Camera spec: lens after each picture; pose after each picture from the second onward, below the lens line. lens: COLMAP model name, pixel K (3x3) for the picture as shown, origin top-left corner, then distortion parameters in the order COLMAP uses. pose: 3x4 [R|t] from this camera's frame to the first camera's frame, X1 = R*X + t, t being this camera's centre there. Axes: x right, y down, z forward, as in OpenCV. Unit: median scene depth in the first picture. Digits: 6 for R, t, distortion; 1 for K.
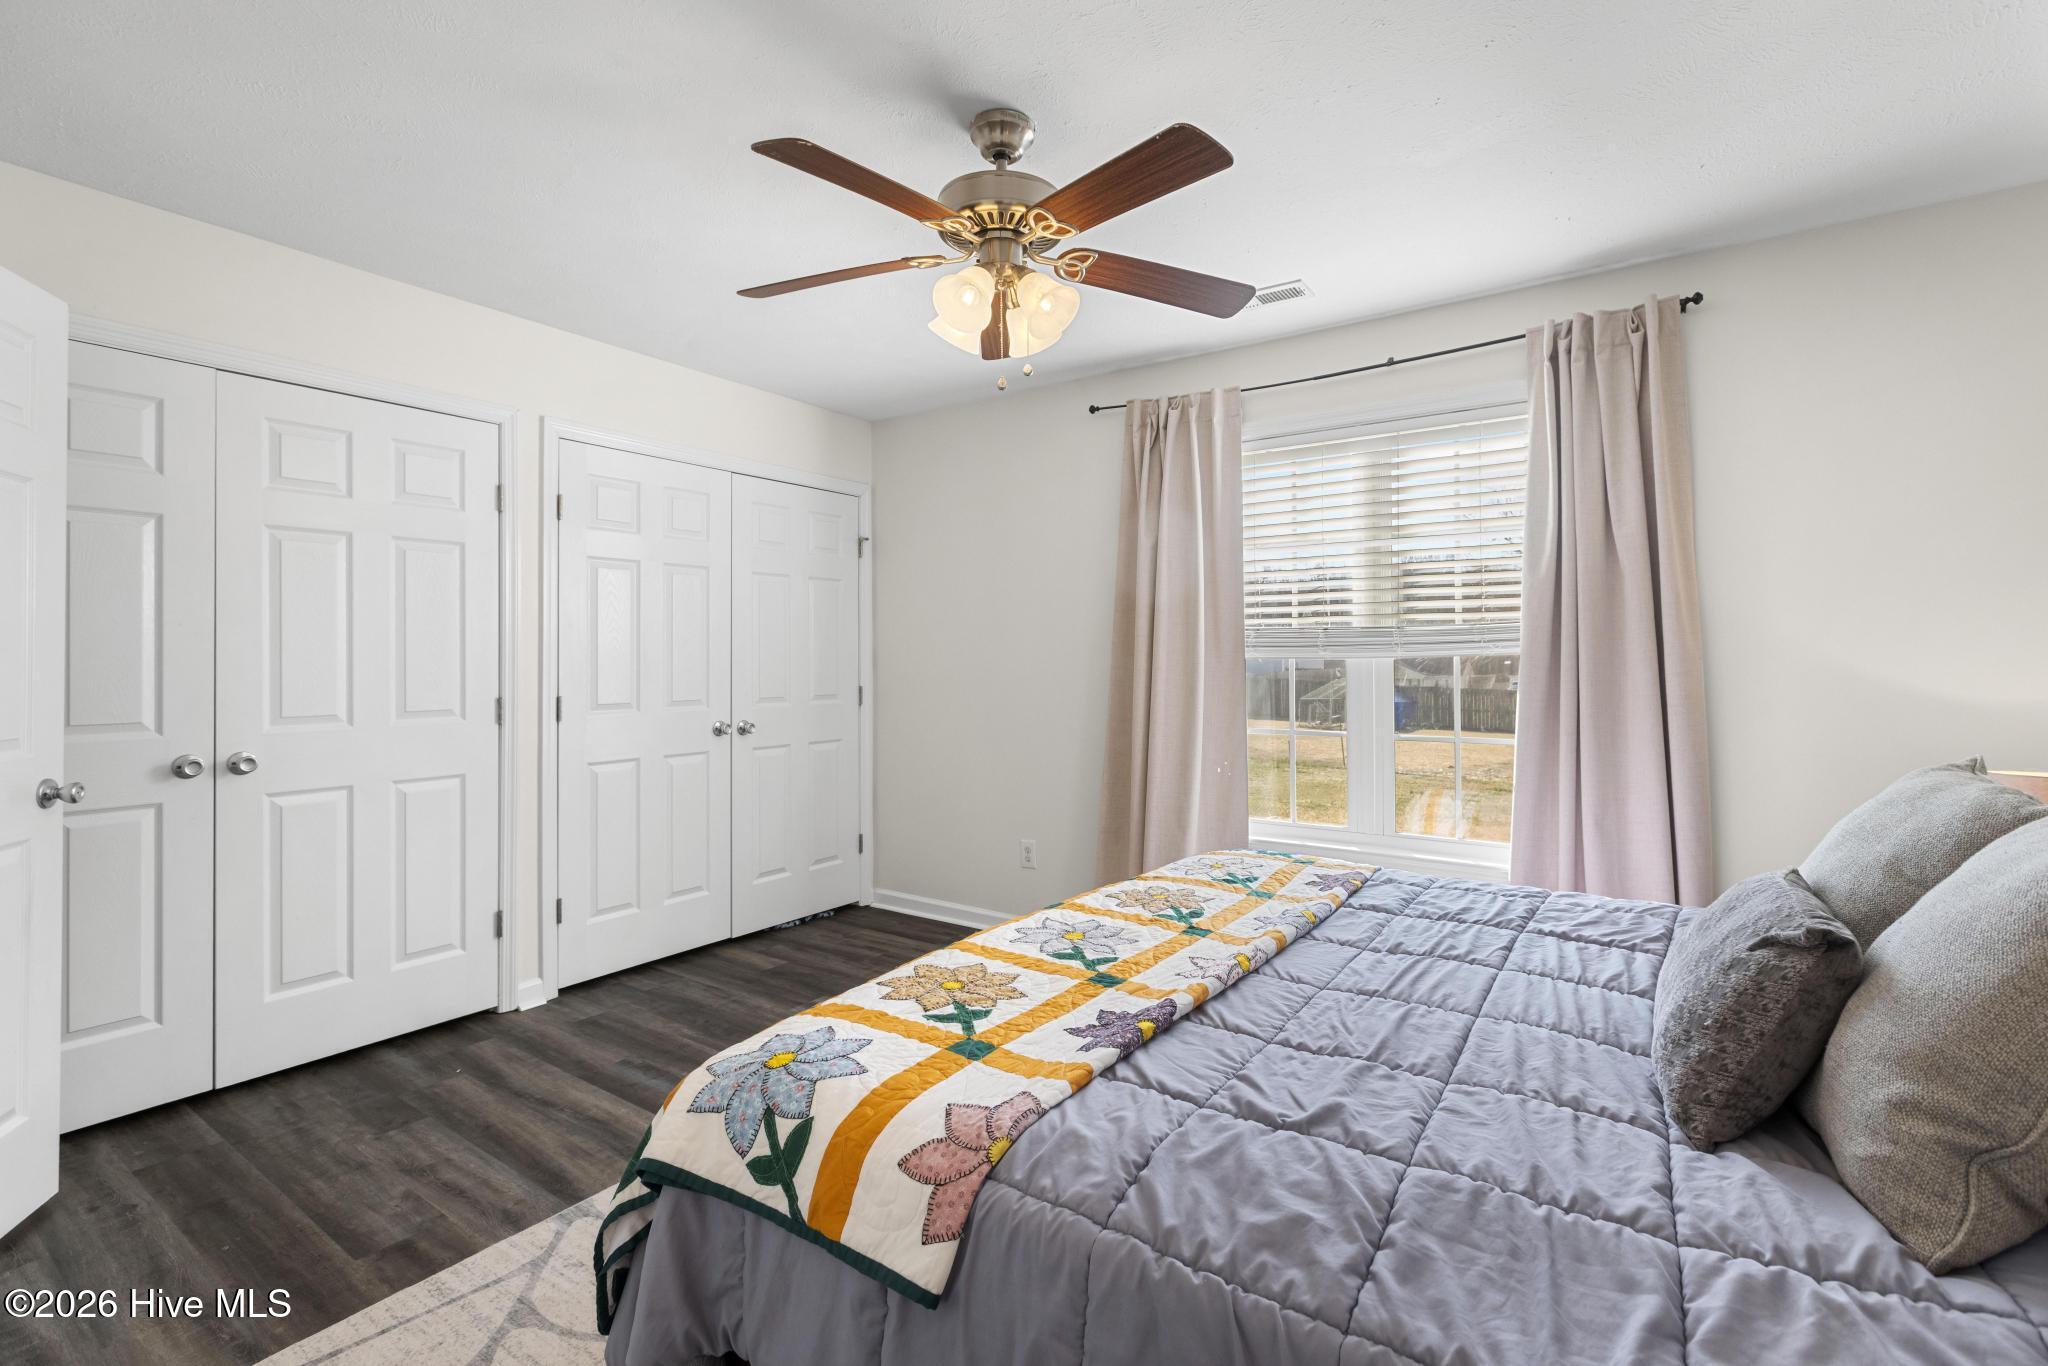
lens RADIAL K [[925.7, 0, 1017.9], [0, 925.7, 662.8], [0, 0, 1]] dist [0.002949, -0.000019]
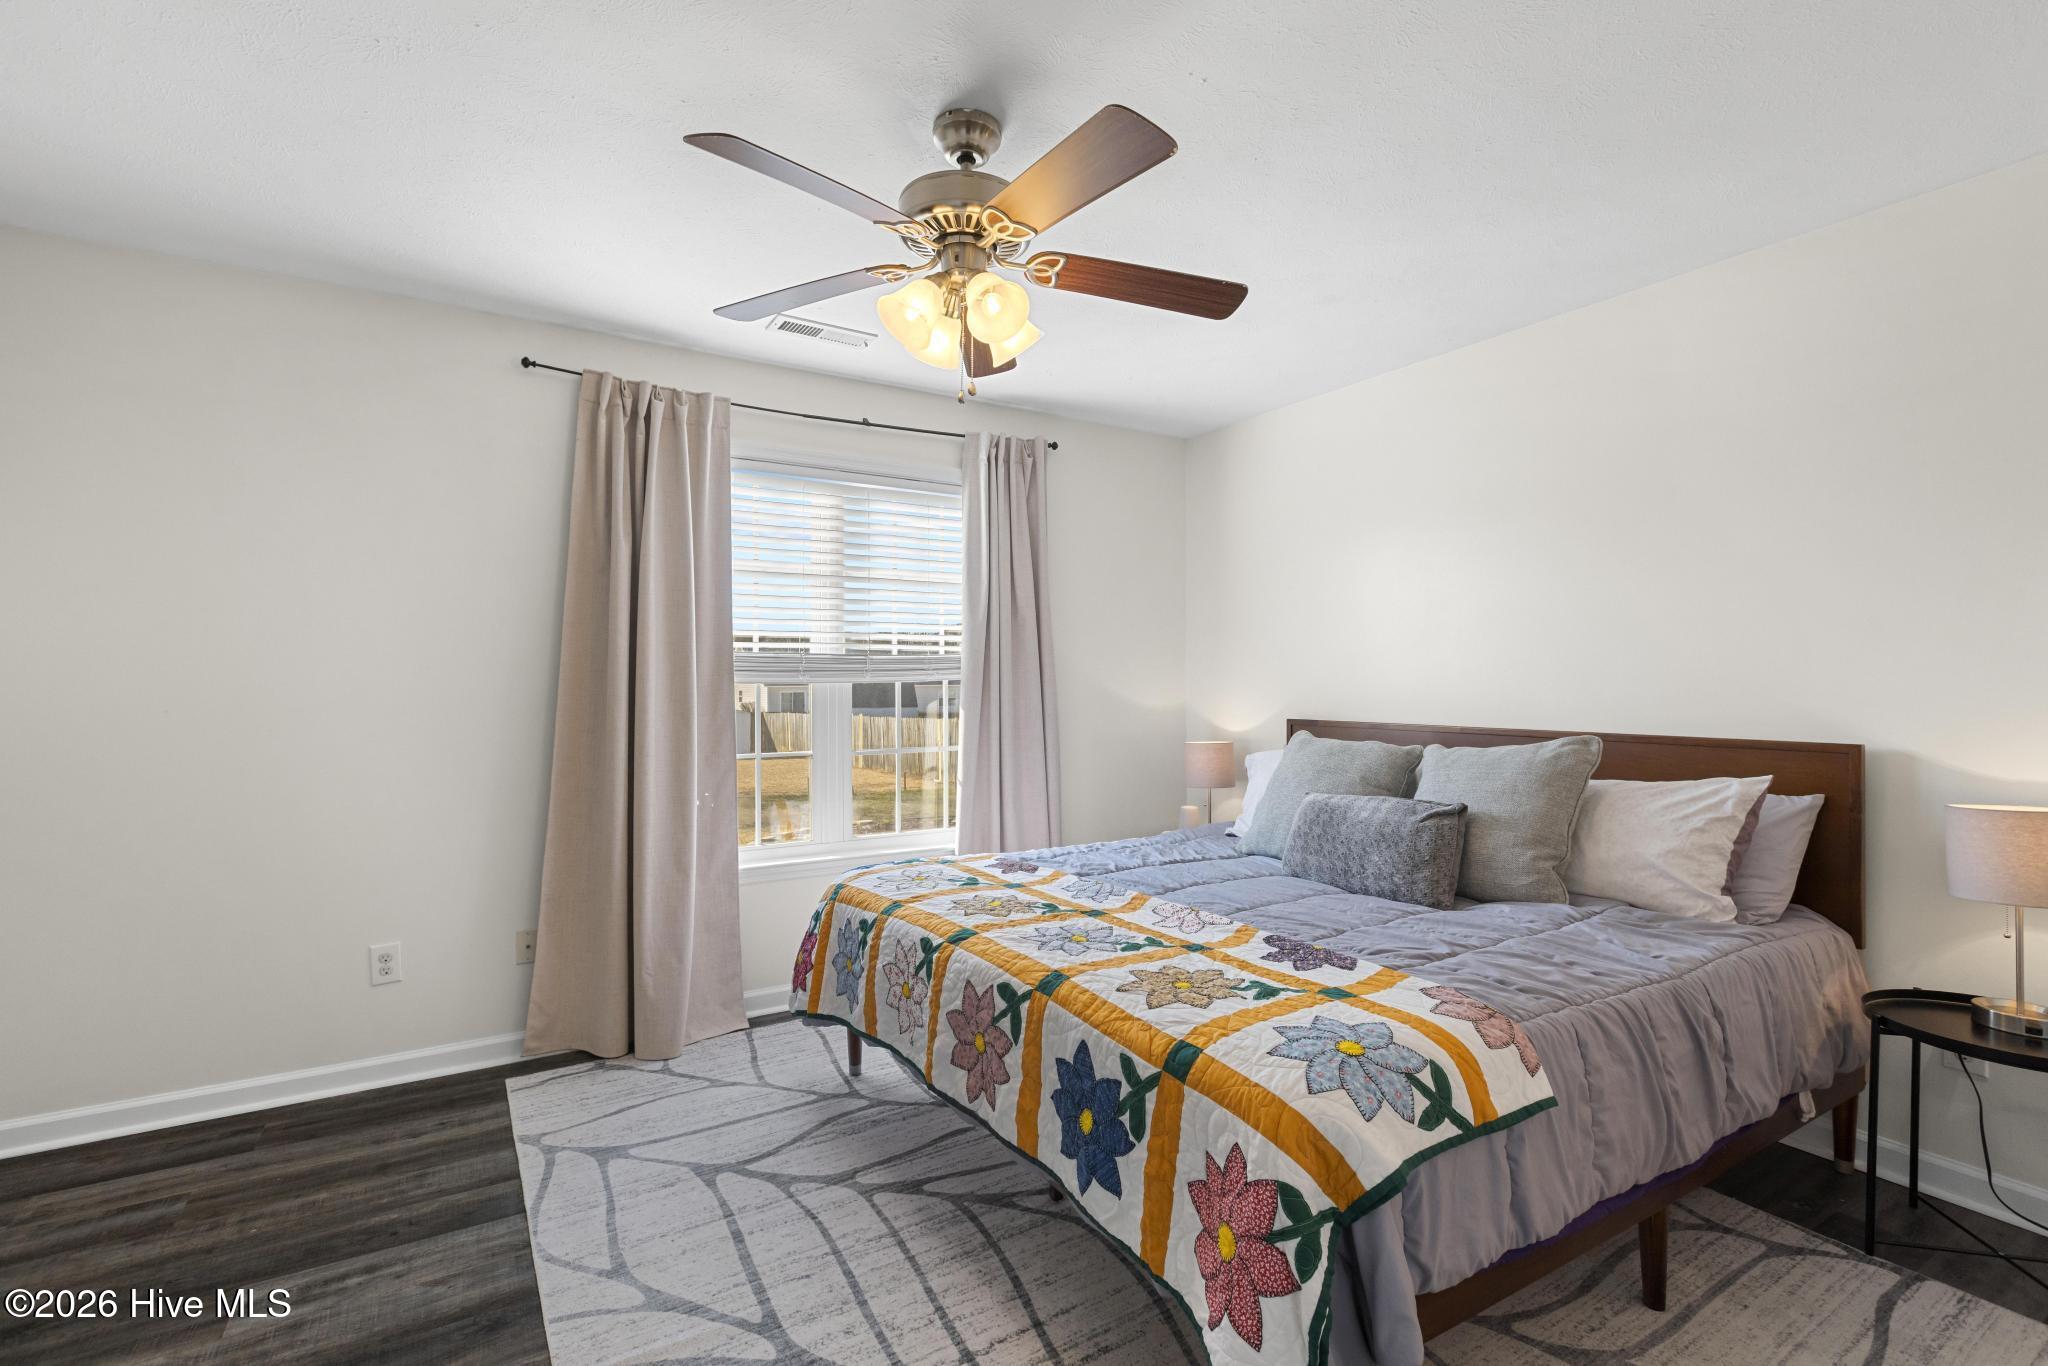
lens RADIAL K [[931.9, 0, 1033.5], [0, 931.9, 683.3], [0, 0, 1]] dist [0.003671, -0.000241]
pose [[0.395892, -0.000948, 0.918297, -1.060021], [0.001001, 0.999999, 0.000601, -0.008781], [-0.918297, 0.000681, 0.395892, 0.668043]]
